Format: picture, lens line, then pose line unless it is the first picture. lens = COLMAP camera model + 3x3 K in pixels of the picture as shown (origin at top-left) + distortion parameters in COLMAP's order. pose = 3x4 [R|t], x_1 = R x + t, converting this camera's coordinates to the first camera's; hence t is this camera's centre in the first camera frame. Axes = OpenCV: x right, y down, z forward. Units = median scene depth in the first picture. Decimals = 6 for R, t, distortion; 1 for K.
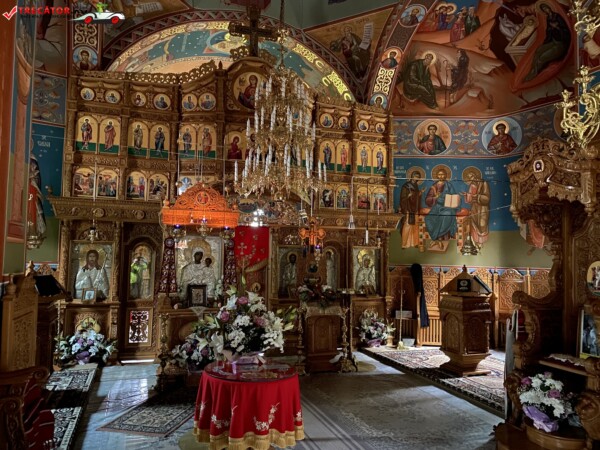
lens RADIAL K [[455.7, 0, 296.6], [0, 455.7, 227.2], [0, 0, 1]] dist [0.062546, -0.071627]
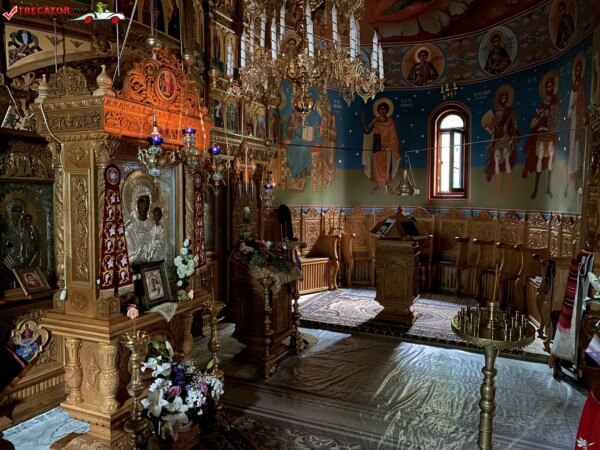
lens RADIAL K [[455.7, 0, 296.6], [0, 455.7, 227.2], [0, 0, 1]] dist [0.062546, -0.071627]
pose [[0.693612, -0.061446, 0.717724, -0.350775], [-0.040922, 0.991385, 0.124422, 0.014982], [-0.719186, -0.115672, 0.685122, 0.415881]]
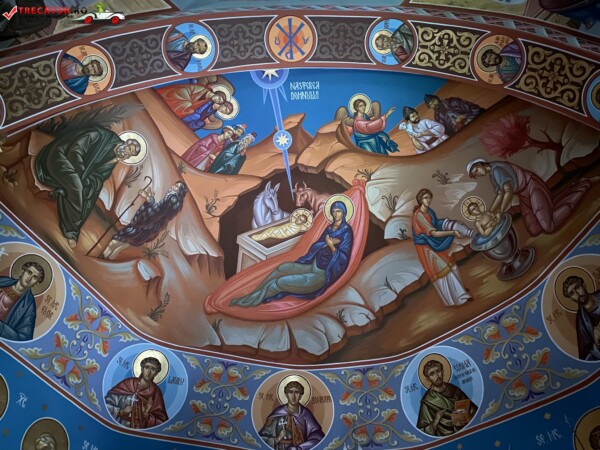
lens RADIAL K [[455.7, 0, 296.6], [0, 455.7, 227.2], [0, 0, 1]] dist [0.062546, -0.071627]
pose [[0.369049, 0.734326, 0.569709, 0.144559], [-0.100334, 0.640875, -0.761060, 0.029458], [-0.923978, 0.223707, 0.310192, 0.736857]]
